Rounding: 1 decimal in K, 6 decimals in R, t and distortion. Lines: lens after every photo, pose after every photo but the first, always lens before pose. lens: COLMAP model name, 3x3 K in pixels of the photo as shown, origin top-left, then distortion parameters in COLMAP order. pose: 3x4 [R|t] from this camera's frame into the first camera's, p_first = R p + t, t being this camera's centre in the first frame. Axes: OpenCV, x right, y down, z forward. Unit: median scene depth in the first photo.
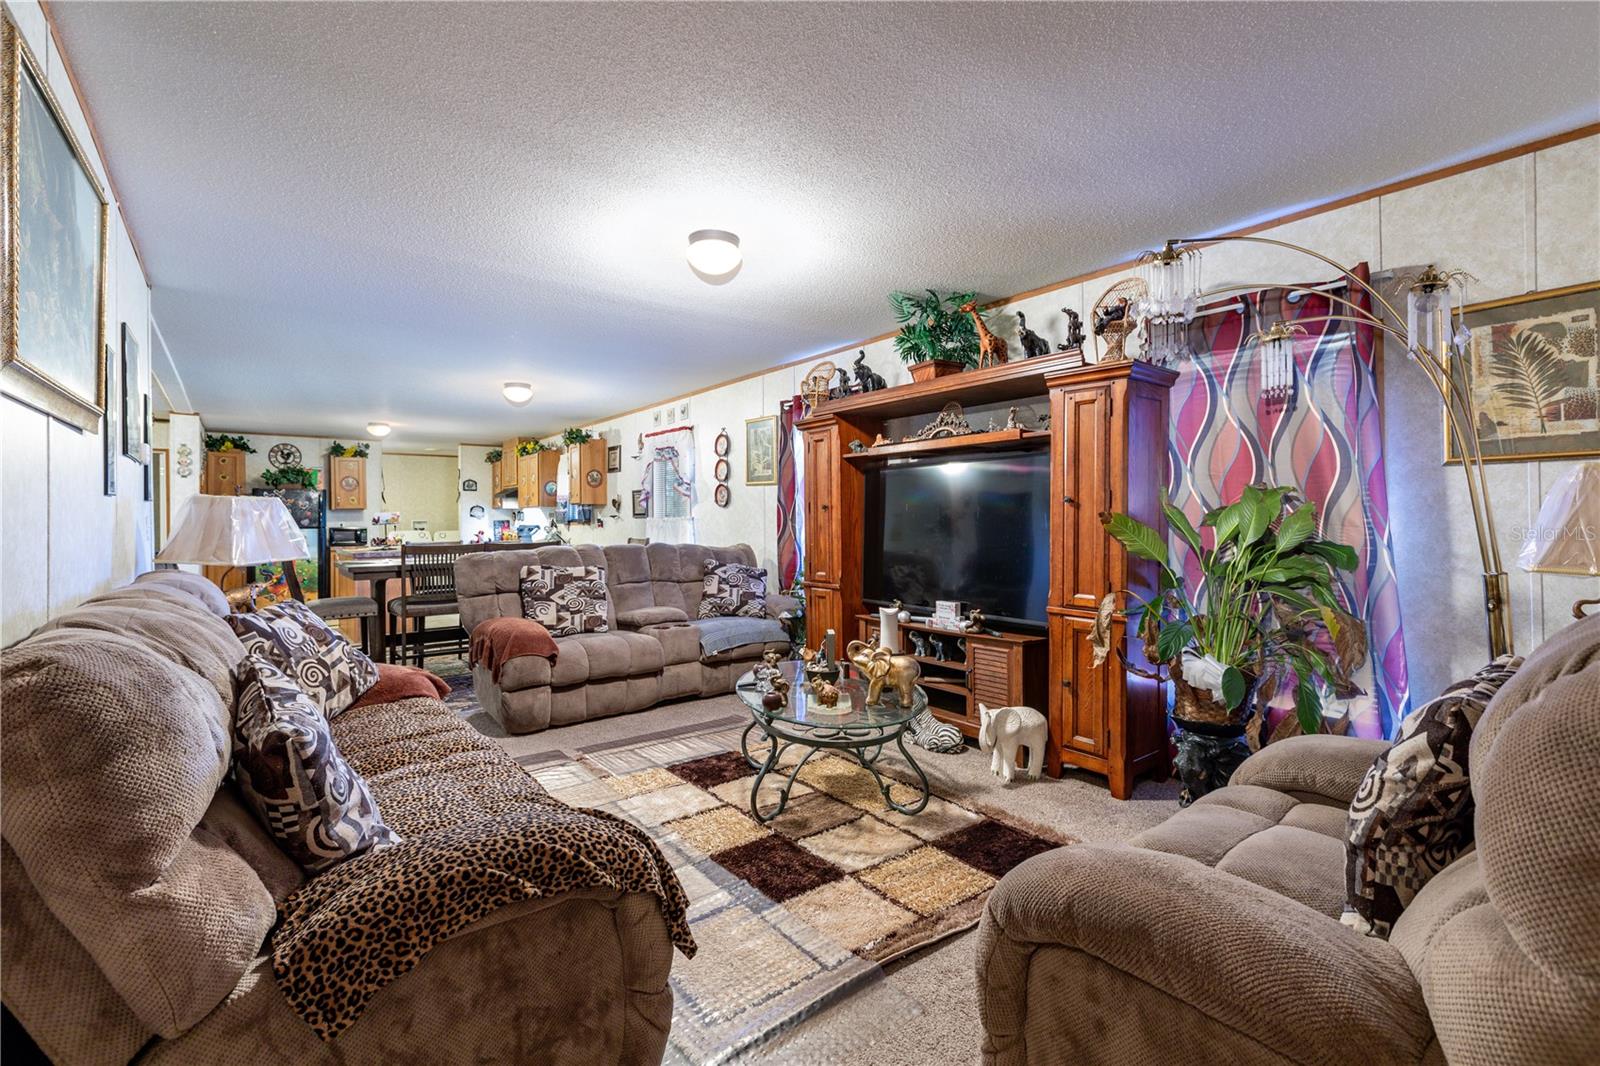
lens RADIAL K [[719.0, 0, 802.8], [0, 719.0, 513.4], [0, 0, 1]] dist [0.002121, -0.000245]
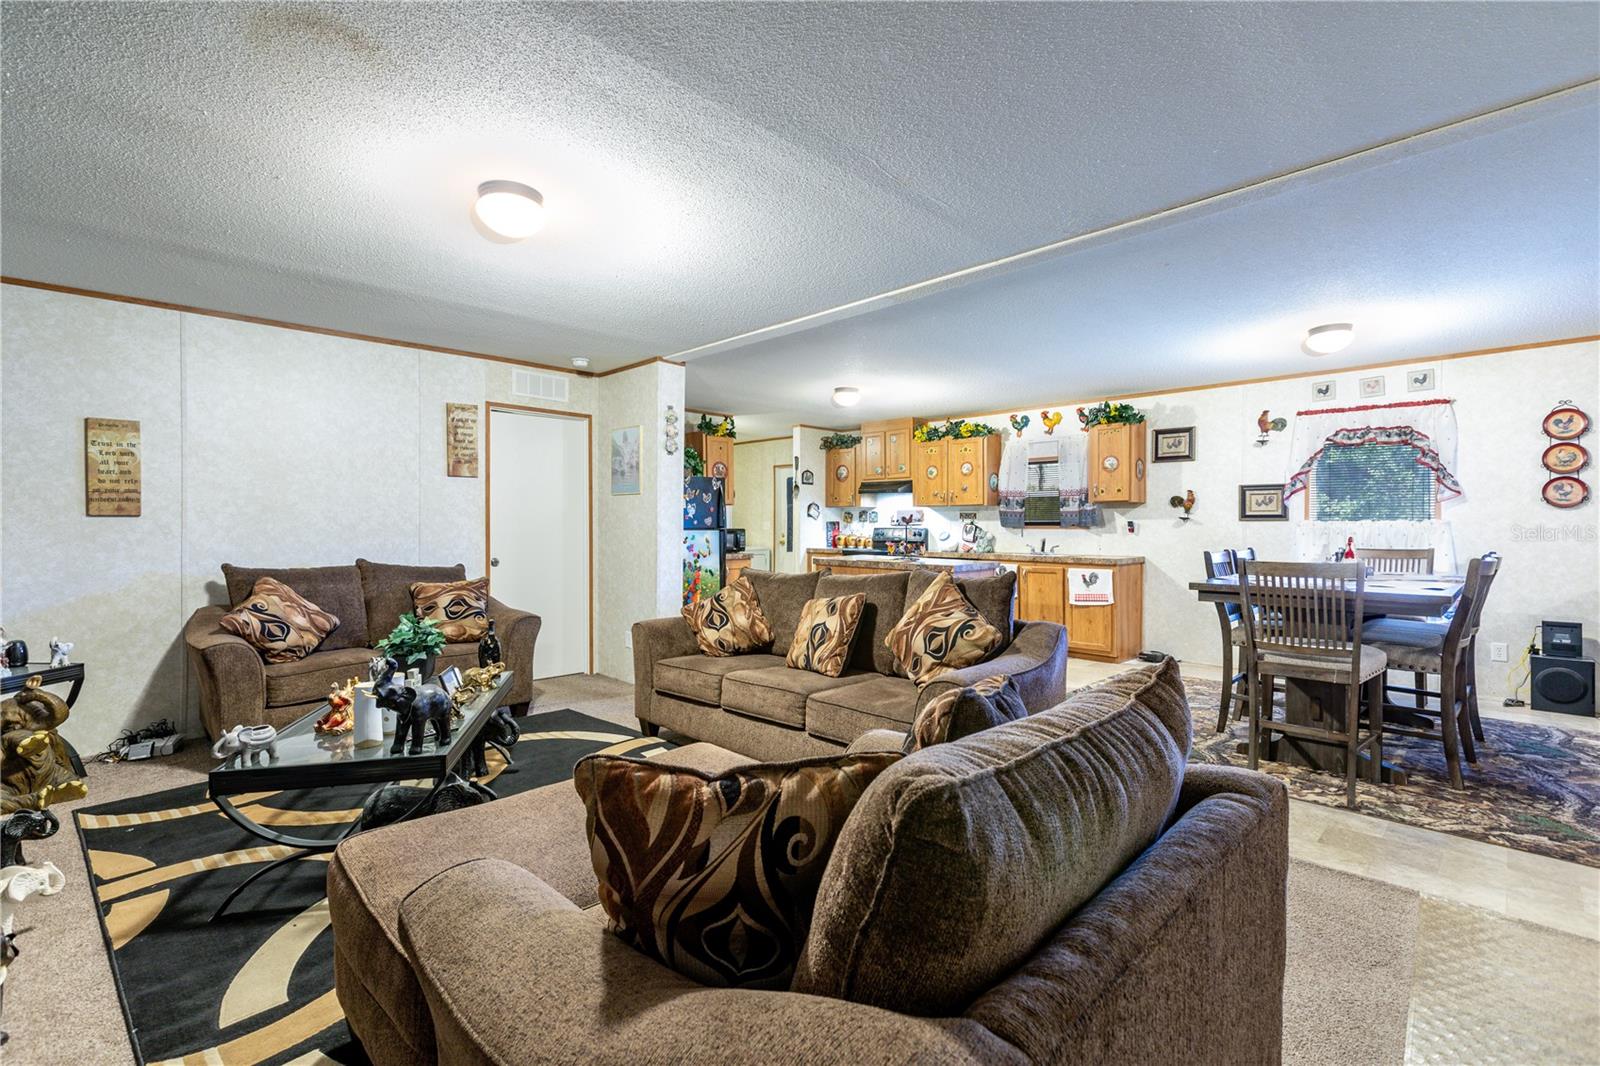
lens RADIAL K [[714.8, 0, 801.7], [0, 714.8, 522.9], [0, 0, 1]] dist [0.003420, 0.000968]
pose [[0.992038, 0.011655, 0.125400, -0.686870], [-0.012379, 0.999911, 0.004992, 0.009114], [-0.125331, -0.006505, 0.992094, 0.254413]]
